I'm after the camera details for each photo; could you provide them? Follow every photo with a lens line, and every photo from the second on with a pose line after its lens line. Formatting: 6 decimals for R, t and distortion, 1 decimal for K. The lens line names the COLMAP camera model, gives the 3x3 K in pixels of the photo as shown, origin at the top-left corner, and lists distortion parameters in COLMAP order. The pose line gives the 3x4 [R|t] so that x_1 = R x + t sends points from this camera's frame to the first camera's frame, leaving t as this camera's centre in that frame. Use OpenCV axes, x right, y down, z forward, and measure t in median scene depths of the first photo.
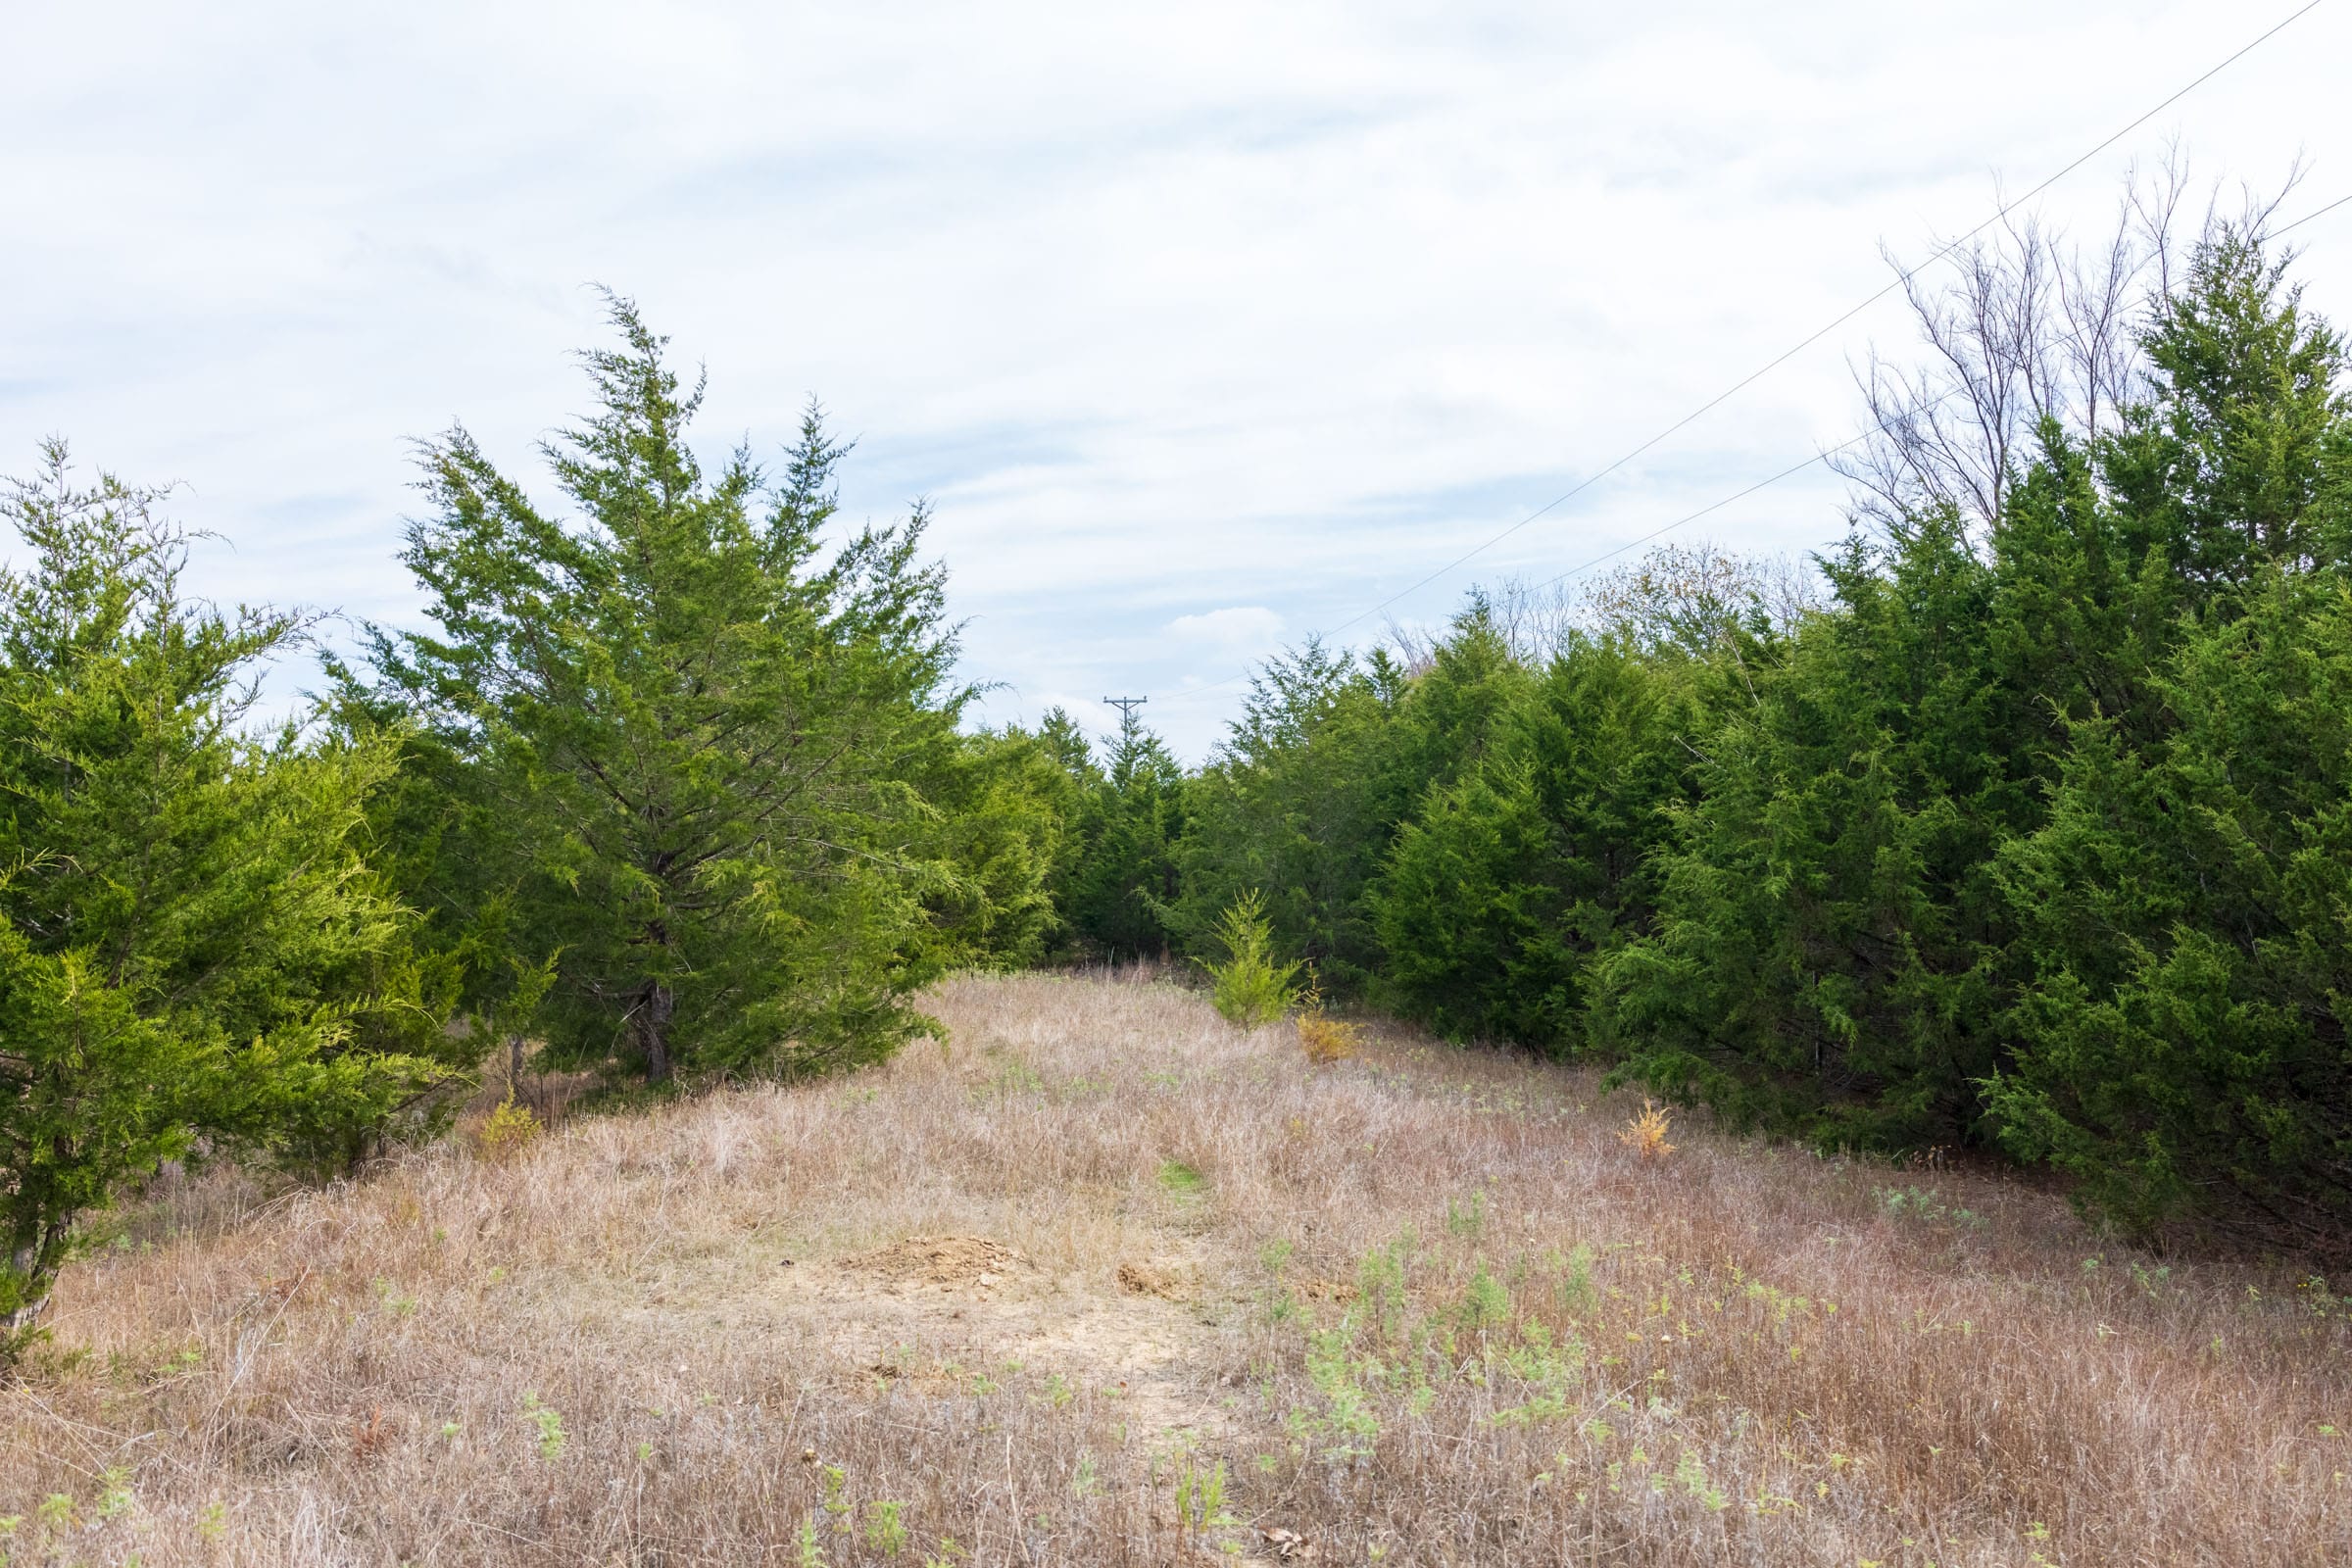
lens RADIAL K [[1721.1, 0, 1175.6], [0, 1721.1, 782.8], [0, 0, 1]] dist [-0.007097, -0.004712]
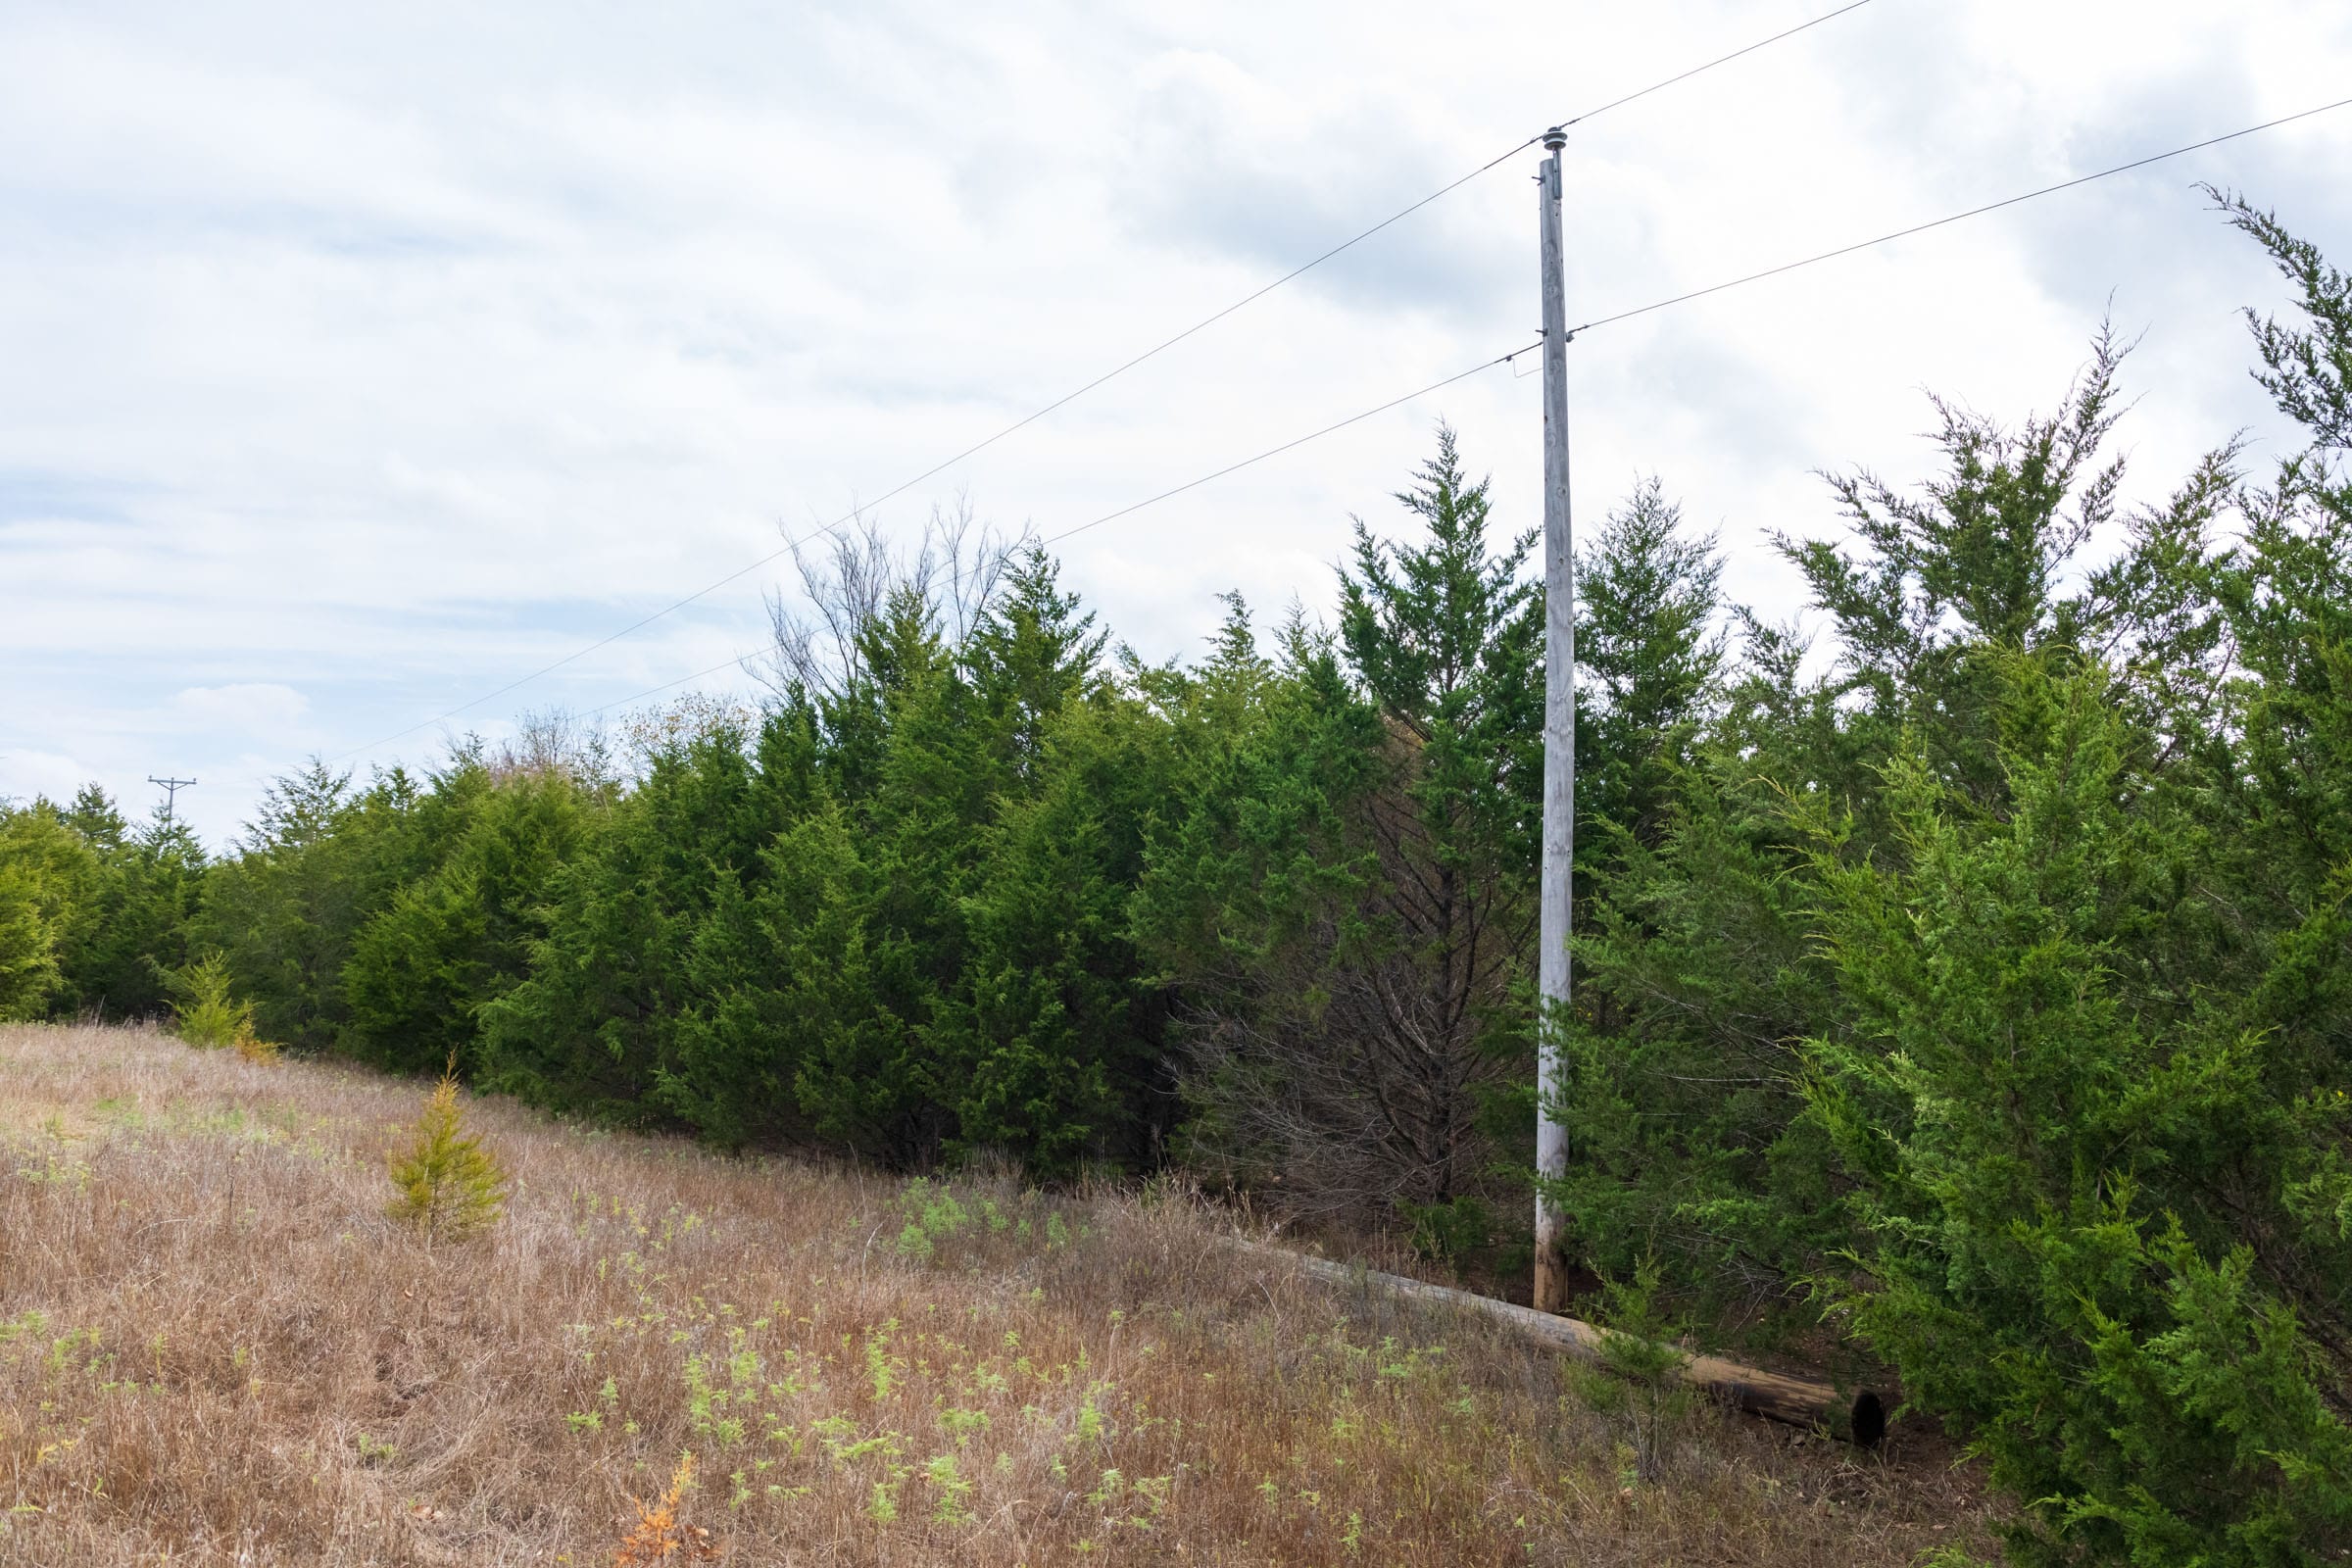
lens RADIAL K [[1721.1, 0, 1176.5], [0, 1721.1, 784.1], [0, 0, 1]] dist [-0.007097, -0.004712]
pose [[0.881152, 0.081693, 0.465723, 0.046408], [-0.054491, 0.995944, -0.071601, -0.011247], [-0.469683, 0.037714, 0.882029, -0.397460]]
